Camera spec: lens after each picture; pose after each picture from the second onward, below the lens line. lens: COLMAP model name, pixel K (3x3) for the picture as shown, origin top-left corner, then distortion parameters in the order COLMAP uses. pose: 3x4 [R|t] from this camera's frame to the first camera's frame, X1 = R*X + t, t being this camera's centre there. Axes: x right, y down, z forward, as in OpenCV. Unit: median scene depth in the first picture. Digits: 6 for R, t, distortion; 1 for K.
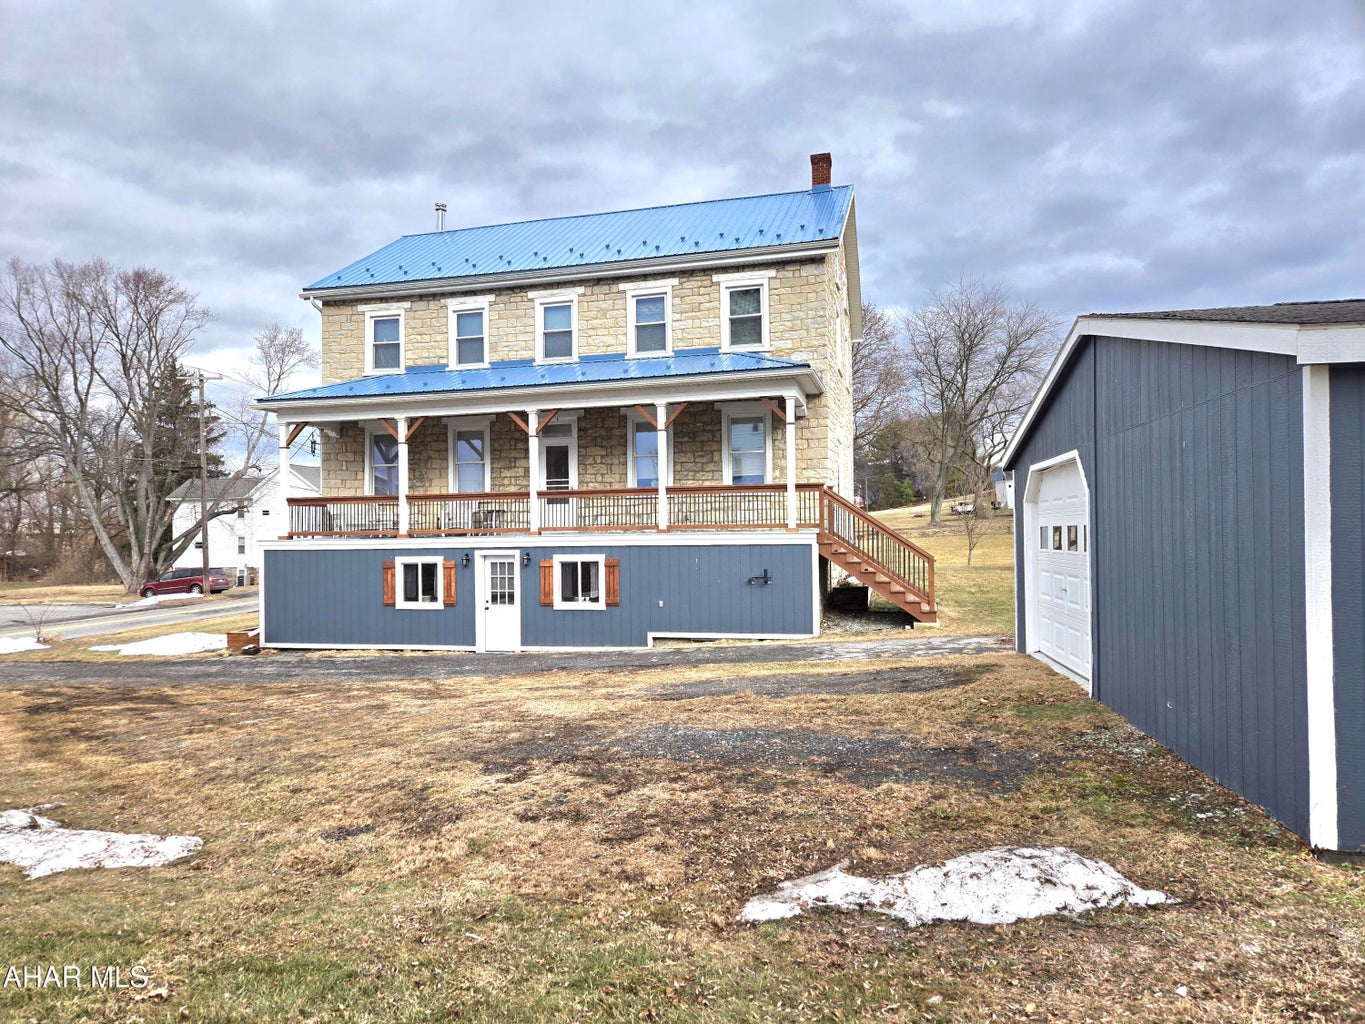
lens RADIAL K [[918.9, 0, 682.4], [0, 918.9, 519.6], [0, 0, 1]] dist [0.048934, -0.000280]
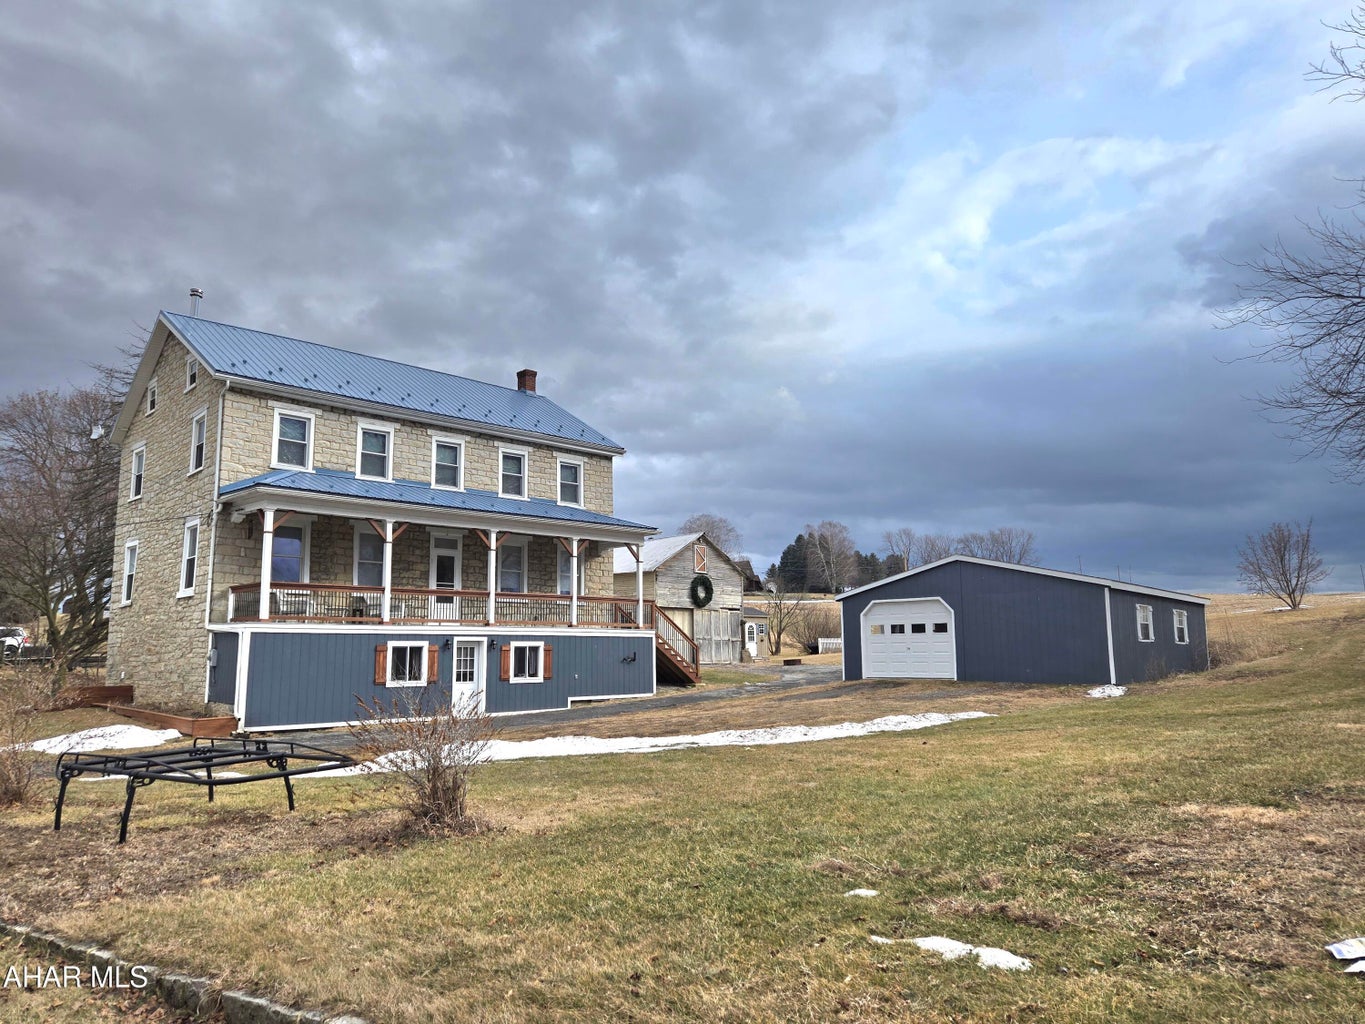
lens RADIAL K [[918.9, 0, 677.8], [0, 918.9, 515.5], [0, 0, 1]] dist [0.048934, -0.000280]
pose [[0.520380, 0.140038, 0.842374, -1.108672], [-0.012100, 0.987572, -0.156701, 0.061916], [-0.853849, 0.071351, 0.515607, 0.093710]]
